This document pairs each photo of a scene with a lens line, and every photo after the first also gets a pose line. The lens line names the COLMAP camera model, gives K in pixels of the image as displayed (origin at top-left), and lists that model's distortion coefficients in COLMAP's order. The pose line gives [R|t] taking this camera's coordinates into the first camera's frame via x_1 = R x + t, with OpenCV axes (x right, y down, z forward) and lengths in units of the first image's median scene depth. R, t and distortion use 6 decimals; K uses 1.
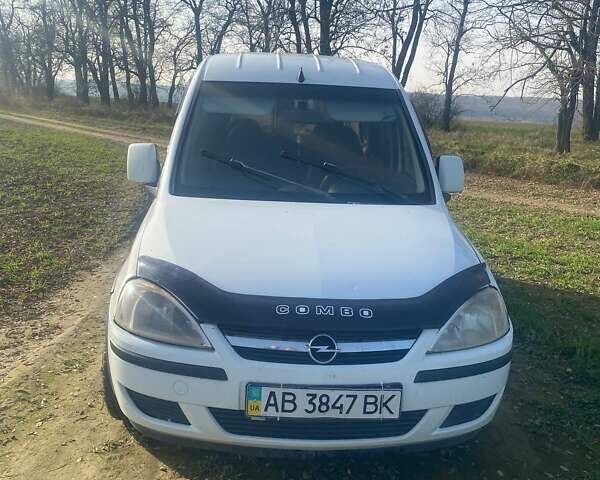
lens RADIAL K [[632.7, 0, 300.0], [0, 632.7, 240.0], [0, 0, 1]] dist [0.010875, 0.007498]
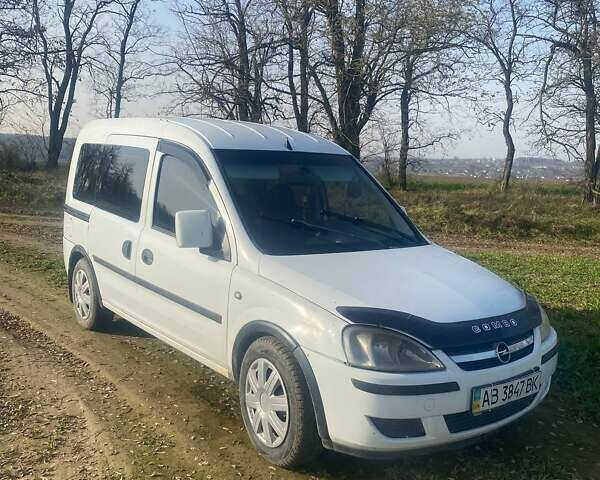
lens RADIAL K [[632.7, 0, 300.0], [0, 632.7, 240.0], [0, 0, 1]] dist [0.010875, 0.007498]
pose [[0.832926, -0.087836, 0.546369, -1.050387], [0.122675, 0.992065, -0.027529, -0.086350], [-0.539616, 0.089955, 0.837092, 0.058941]]
